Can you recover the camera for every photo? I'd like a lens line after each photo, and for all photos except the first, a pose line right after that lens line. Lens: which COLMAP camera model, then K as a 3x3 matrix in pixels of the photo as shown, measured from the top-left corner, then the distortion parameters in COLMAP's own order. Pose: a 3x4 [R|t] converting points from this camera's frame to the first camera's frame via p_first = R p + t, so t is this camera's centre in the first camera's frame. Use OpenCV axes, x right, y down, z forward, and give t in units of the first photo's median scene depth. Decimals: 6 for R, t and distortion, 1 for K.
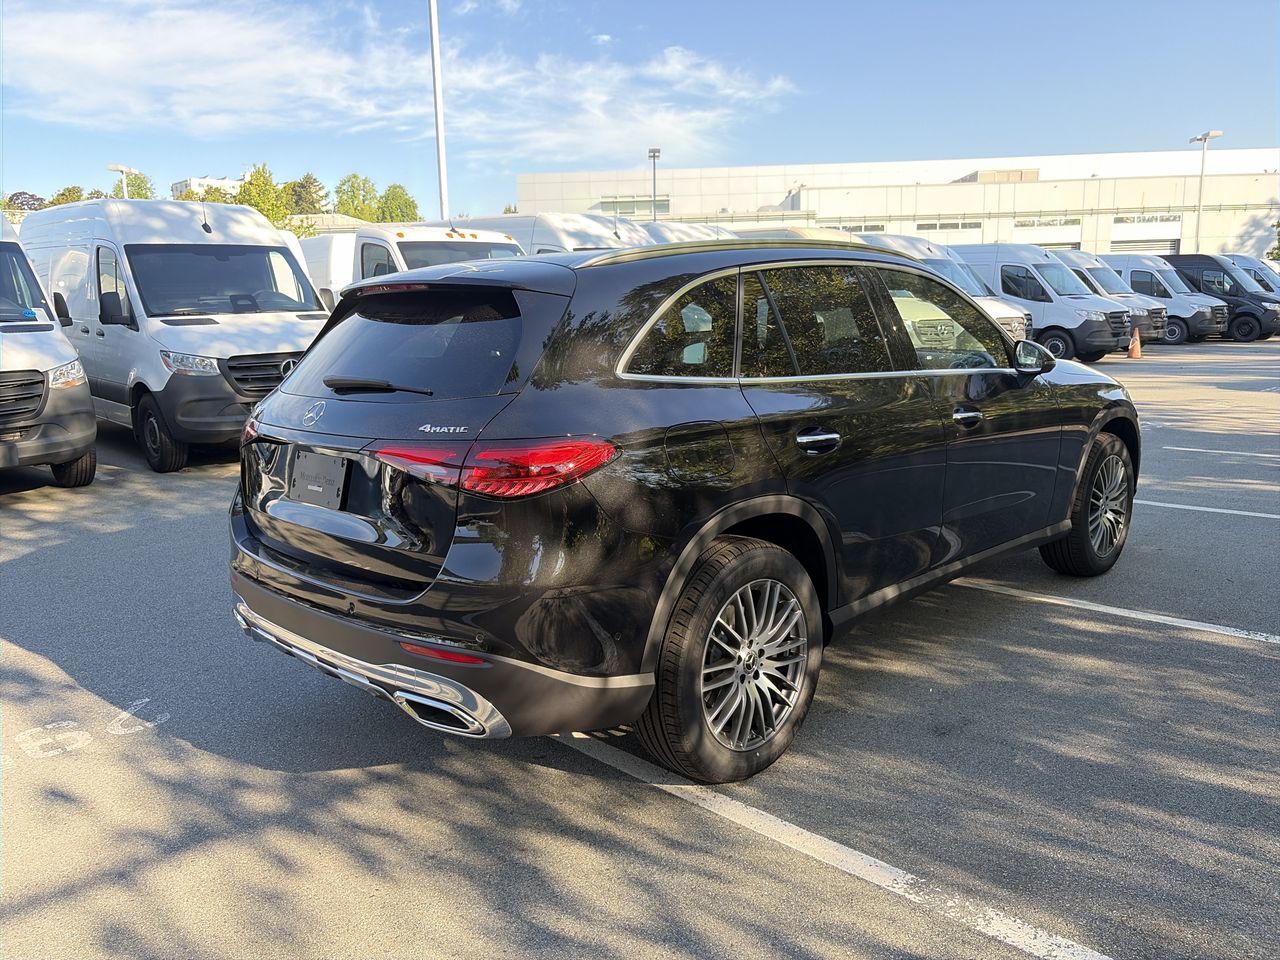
lens RADIAL K [[974.9, 0, 633.3], [0, 974.9, 471.7], [0, 0, 1]] dist [0.036655, -0.033180]
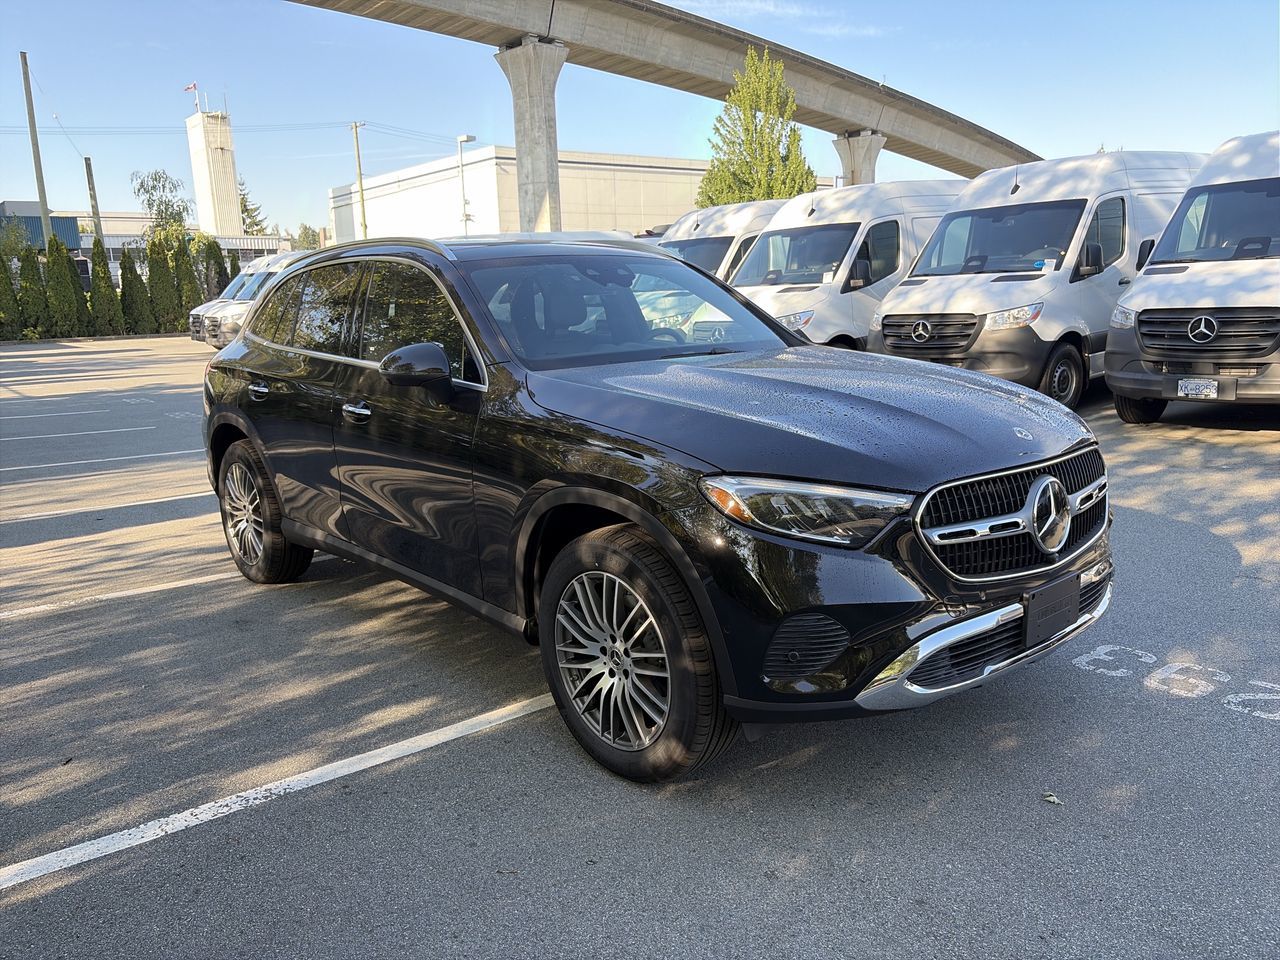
lens RADIAL K [[974.9, 0, 639.2], [0, 974.9, 477.7], [0, 0, 1]] dist [0.036655, -0.033180]
pose [[-0.066999, 0.217966, -0.973654, 1.567774], [-0.131932, 0.965343, 0.225184, -0.303261], [0.988992, 0.143544, -0.035920, 1.591563]]
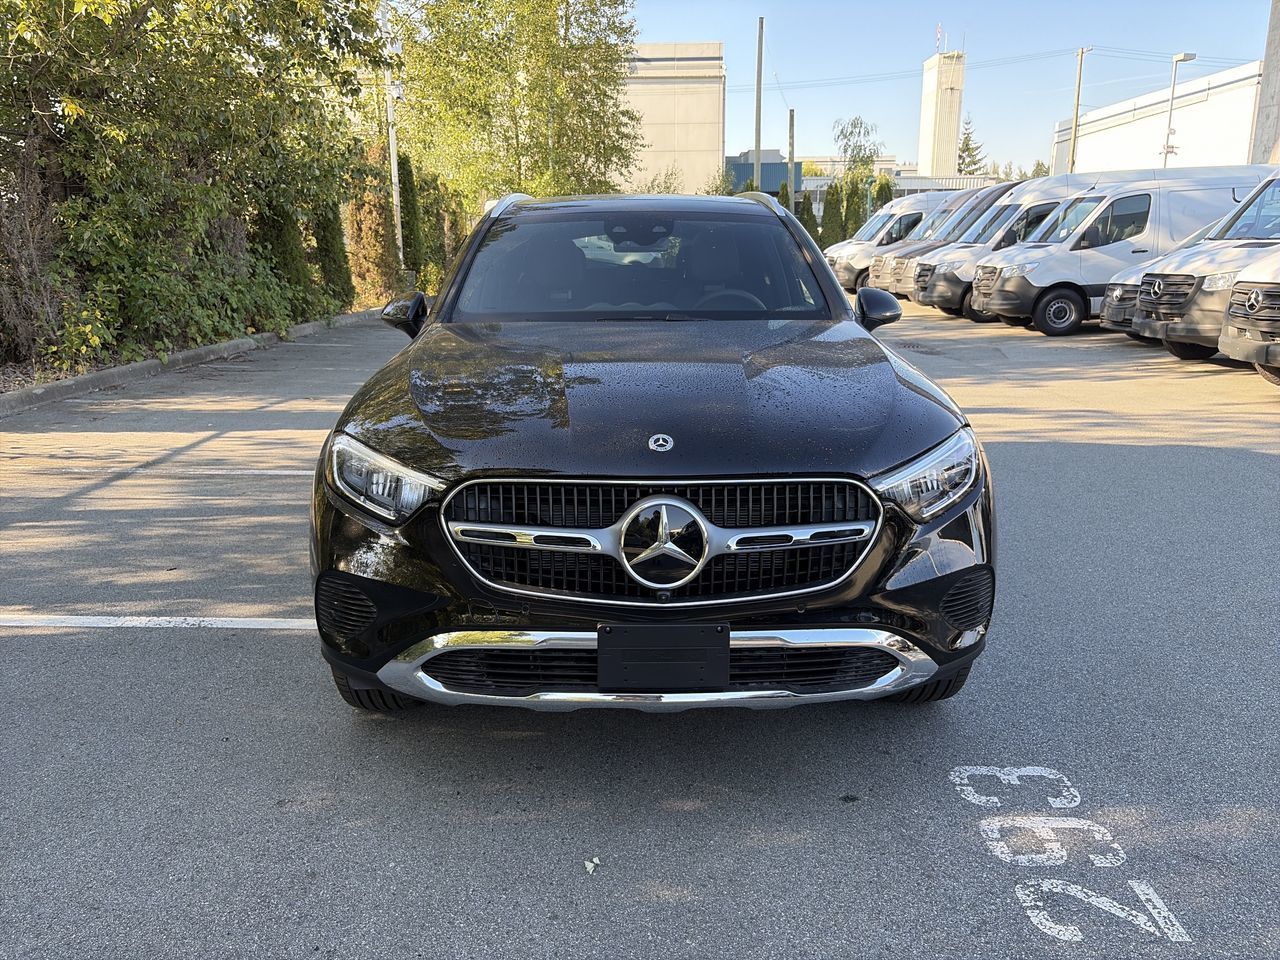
lens RADIAL K [[974.9, 0, 633.4], [0, 974.9, 467.0], [0, 0, 1]] dist [0.036655, -0.033180]
pose [[-0.694208, 0.192035, -0.693684, 1.215804], [-0.093147, 0.931679, 0.351138, -0.422947], [0.713722, 0.308377, -0.628892, 2.323521]]
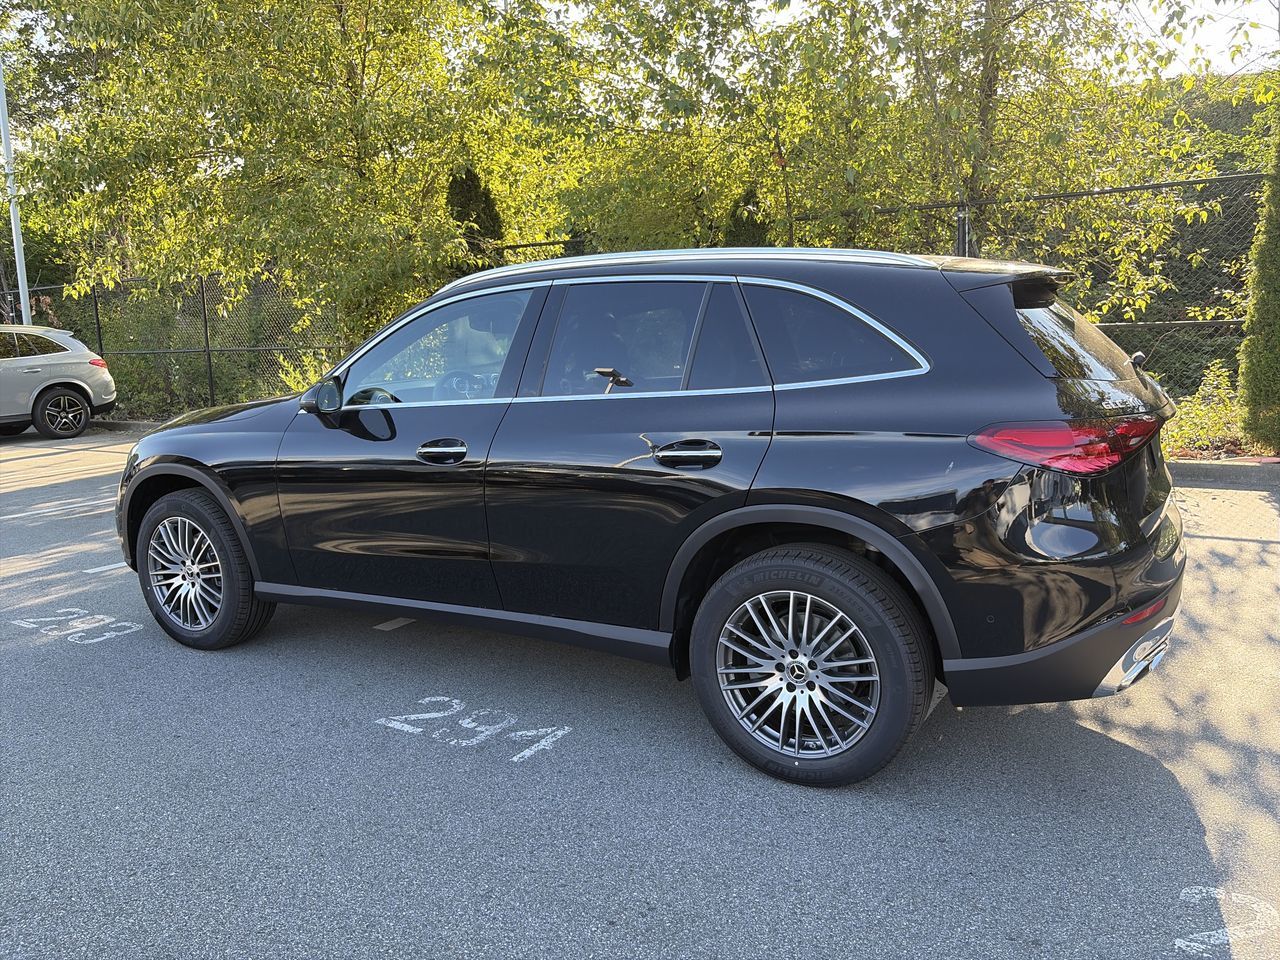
lens RADIAL K [[974.9, 0, 641.0], [0, 974.9, 487.3], [0, 0, 1]] dist [0.036655, -0.033180]
pose [[-0.255392, -0.116906, 0.959744, -1.120781], [0.195835, 0.965831, 0.169760, -0.225959], [-0.946796, 0.231307, -0.223771, 1.635460]]
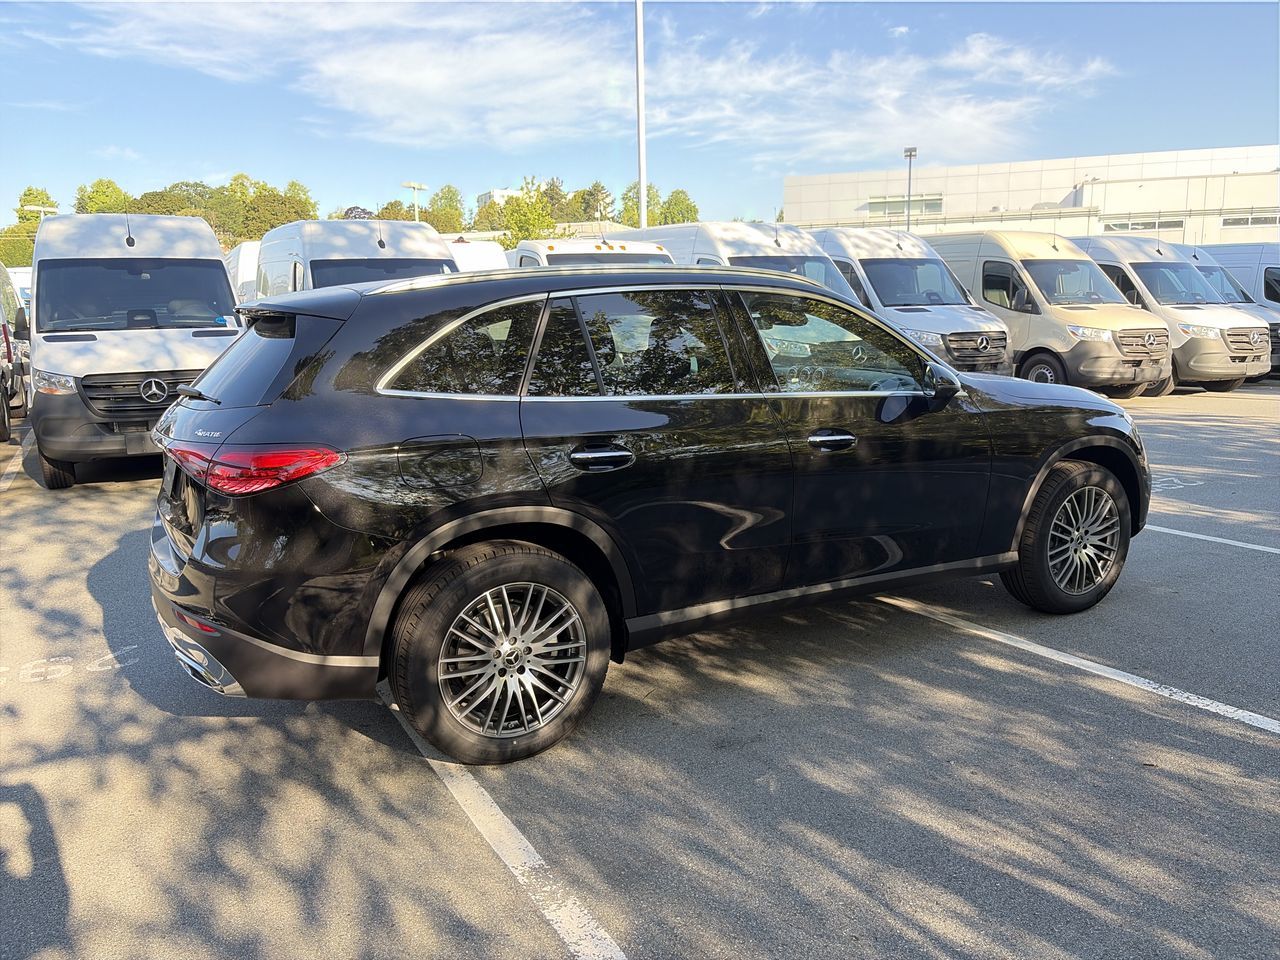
lens RADIAL K [[974.9, 0, 647.2], [0, 974.9, 483.1], [0, 0, 1]] dist [0.036655, -0.033180]
pose [[0.965113, 0.049710, -0.257070, 0.498773], [-0.047478, 0.998761, 0.014886, -0.021212], [0.257492, -0.002161, 0.966278, -0.011759]]
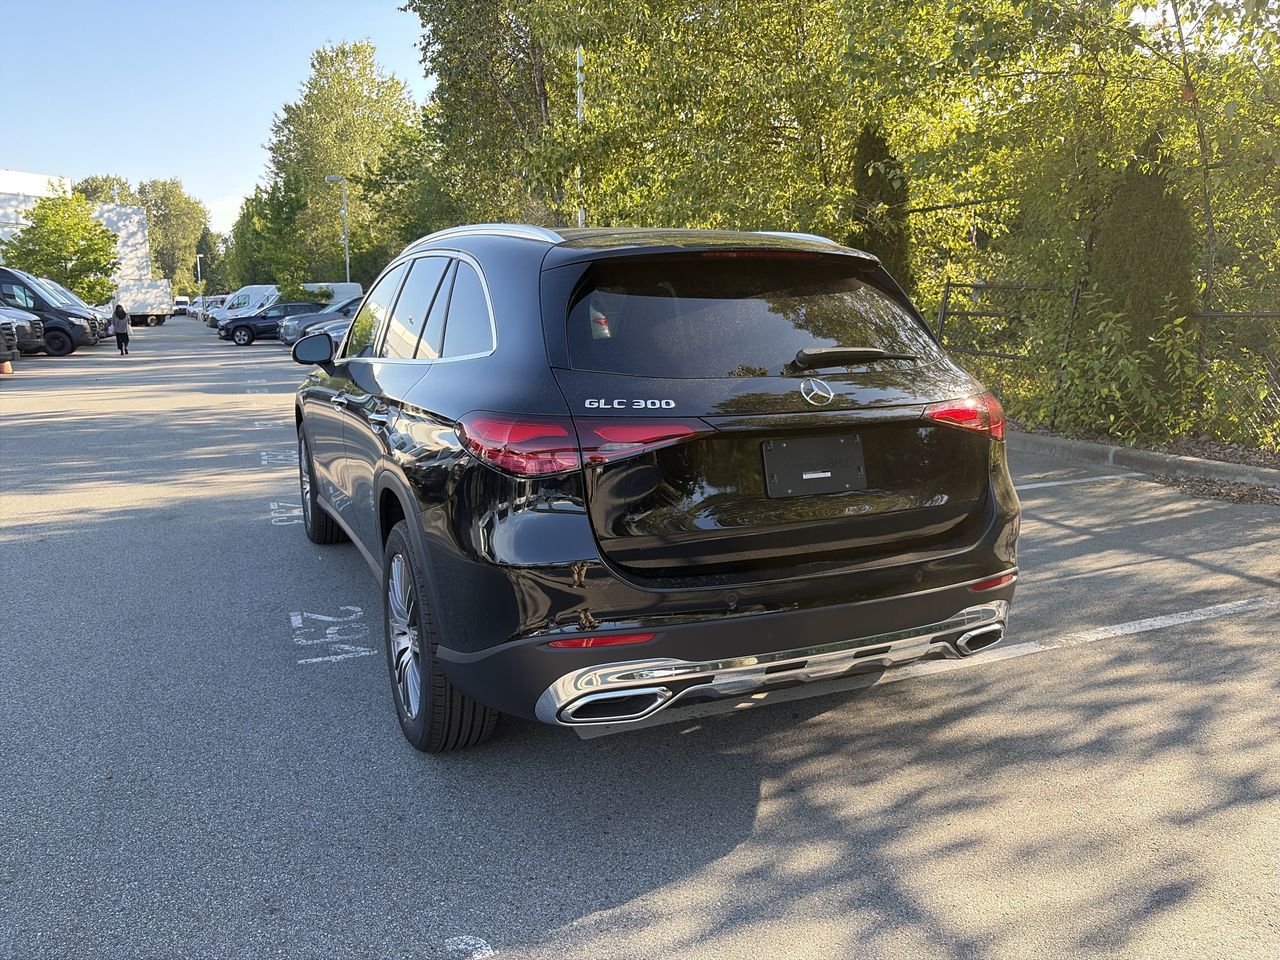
lens RADIAL K [[974.9, 0, 639.8], [0, 974.9, 477.4], [0, 0, 1]] dist [0.036655, -0.033180]
pose [[0.357260, -0.134704, 0.924240, -1.087737], [0.147245, 0.985294, 0.086686, -0.074523], [-0.922326, 0.105121, 0.371840, 0.739440]]
